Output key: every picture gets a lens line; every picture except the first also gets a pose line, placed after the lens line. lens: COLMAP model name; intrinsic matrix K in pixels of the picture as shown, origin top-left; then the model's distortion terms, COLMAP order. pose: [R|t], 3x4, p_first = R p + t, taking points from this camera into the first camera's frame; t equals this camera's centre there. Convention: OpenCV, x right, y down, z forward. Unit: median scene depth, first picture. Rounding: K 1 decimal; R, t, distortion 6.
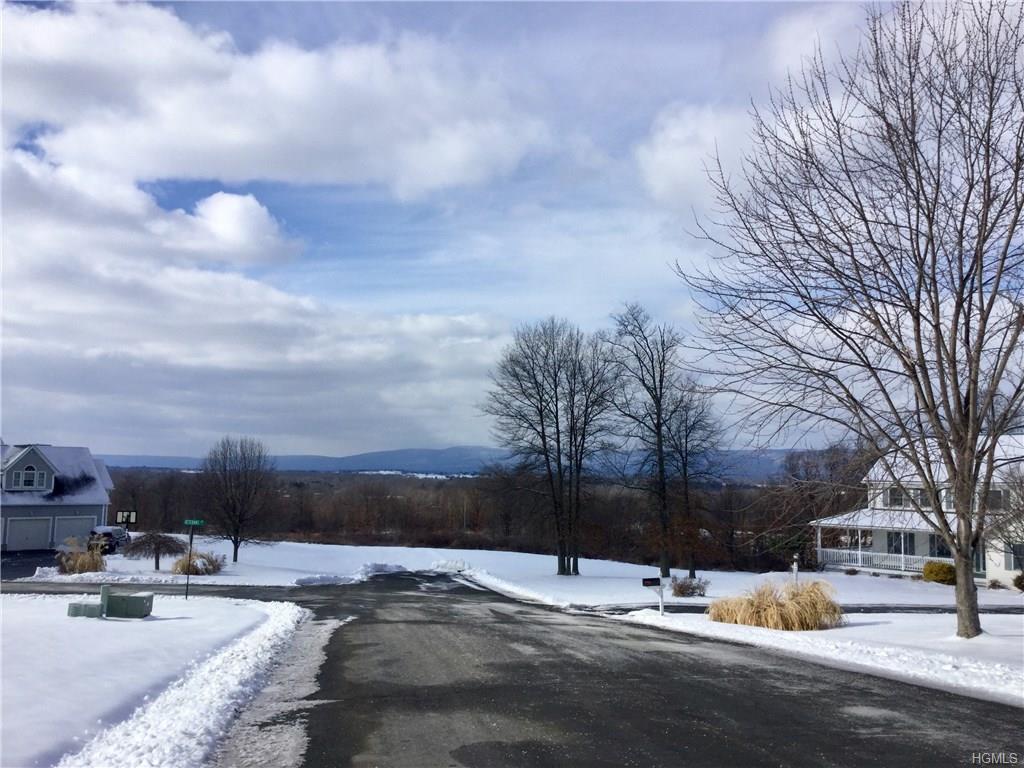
lens RADIAL K [[914.0, 0, 510.6], [0, 914.0, 379.4], [0, 0, 1]] dist [0.105161, -0.182494]
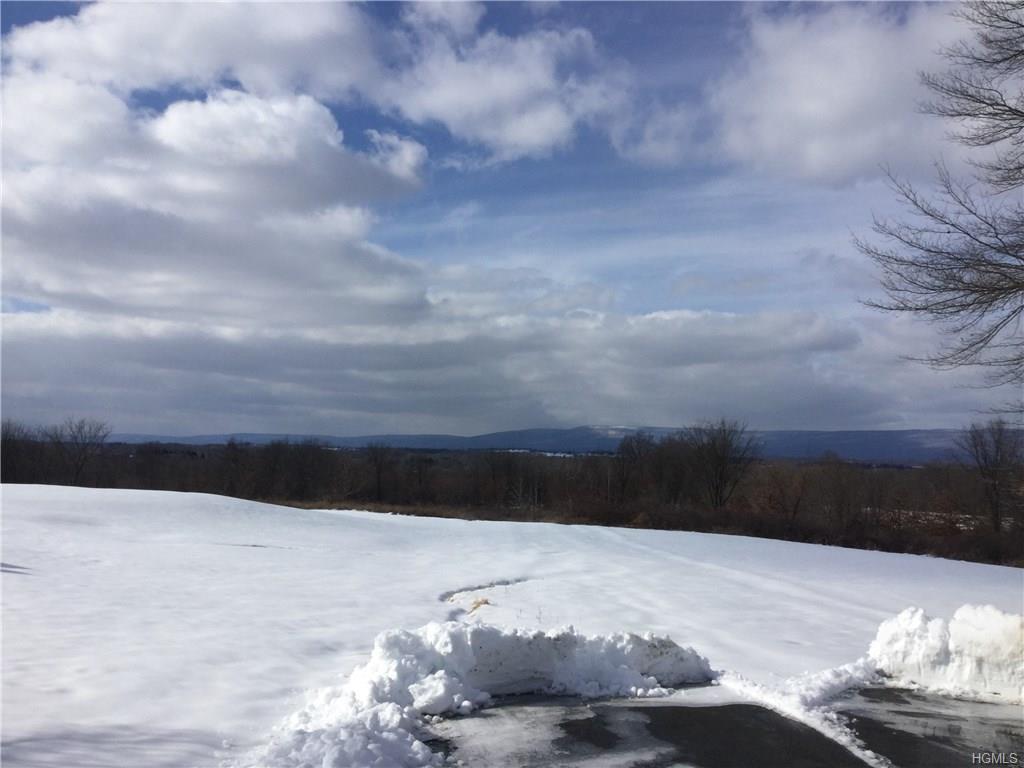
lens RADIAL K [[914.0, 0, 510.6], [0, 914.0, 379.4], [0, 0, 1]] dist [0.105161, -0.182494]
pose [[0.990473, -0.005289, -0.137603, -0.114719], [0.008282, 0.999741, 0.021186, 0.147836], [0.137456, -0.022124, 0.990261, 0.794441]]
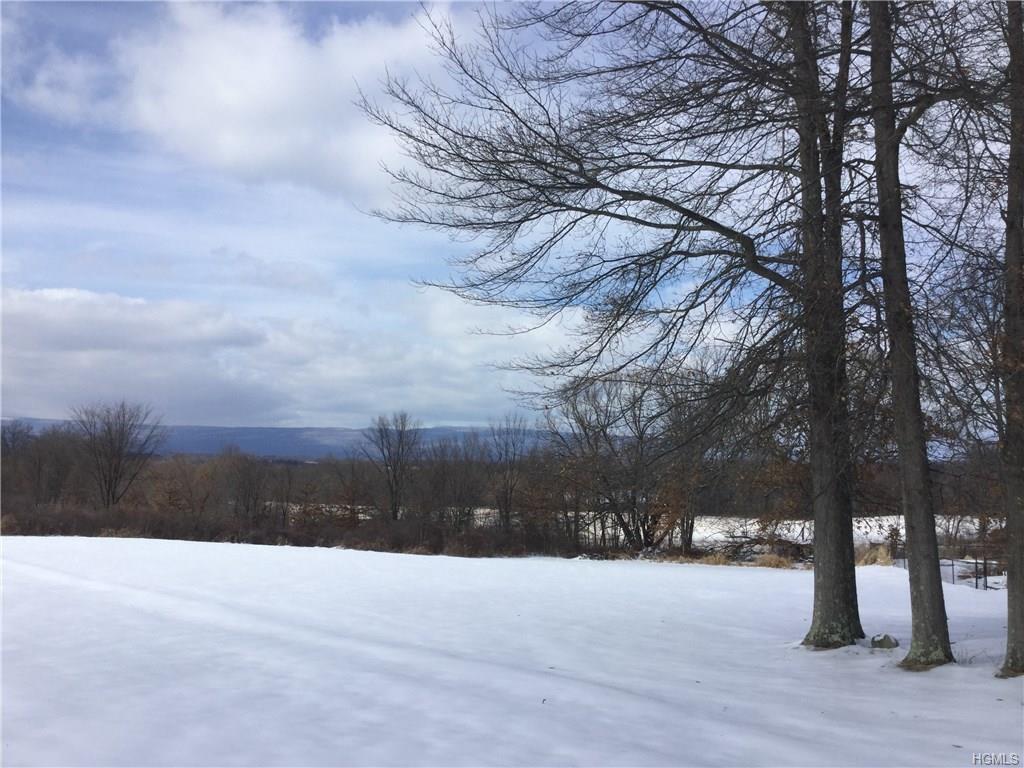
lens RADIAL K [[916.0, 0, 526.1], [0, 916.0, 396.8], [0, 0, 1]] dist [0.099694, -0.178614]
pose [[0.875670, 0.045098, 0.480800, -0.109033], [-0.065404, 0.997532, 0.025553, 0.164211], [-0.478461, -0.053822, 0.876458, 0.892473]]
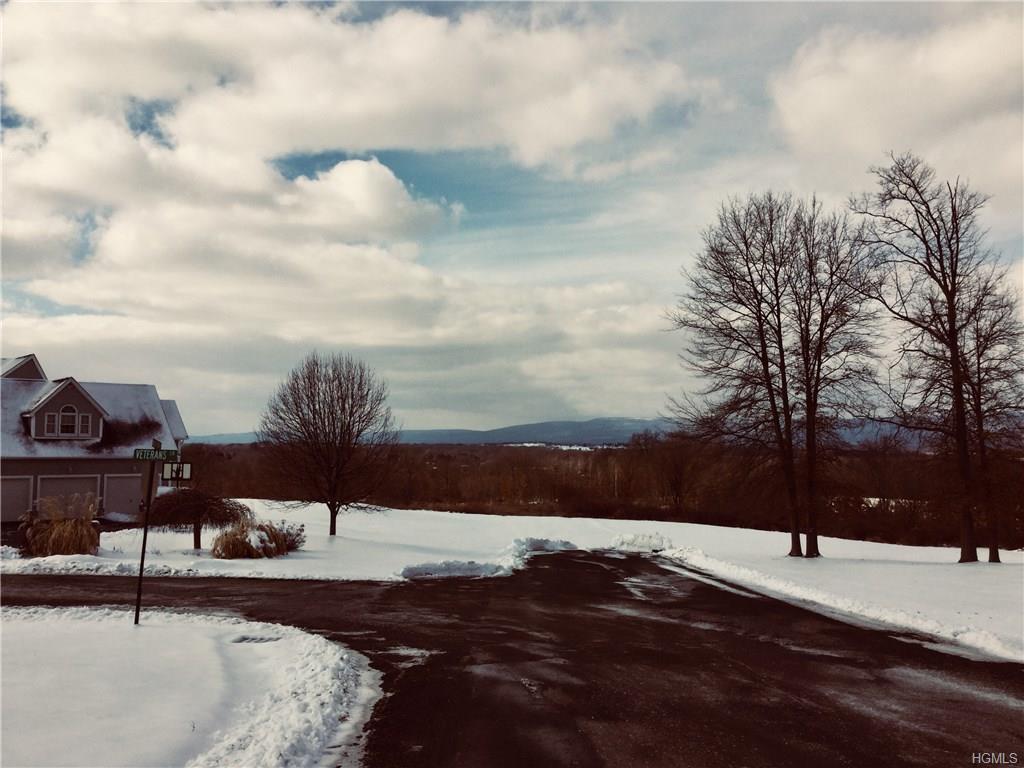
lens RADIAL K [[914.0, 0, 510.6], [0, 914.0, 379.4], [0, 0, 1]] dist [0.105161, -0.182494]
pose [[0.987844, -0.024600, -0.153489, -0.049646], [0.029219, 0.999183, 0.027908, 0.055947], [0.152677, -0.032053, 0.987756, 0.293381]]
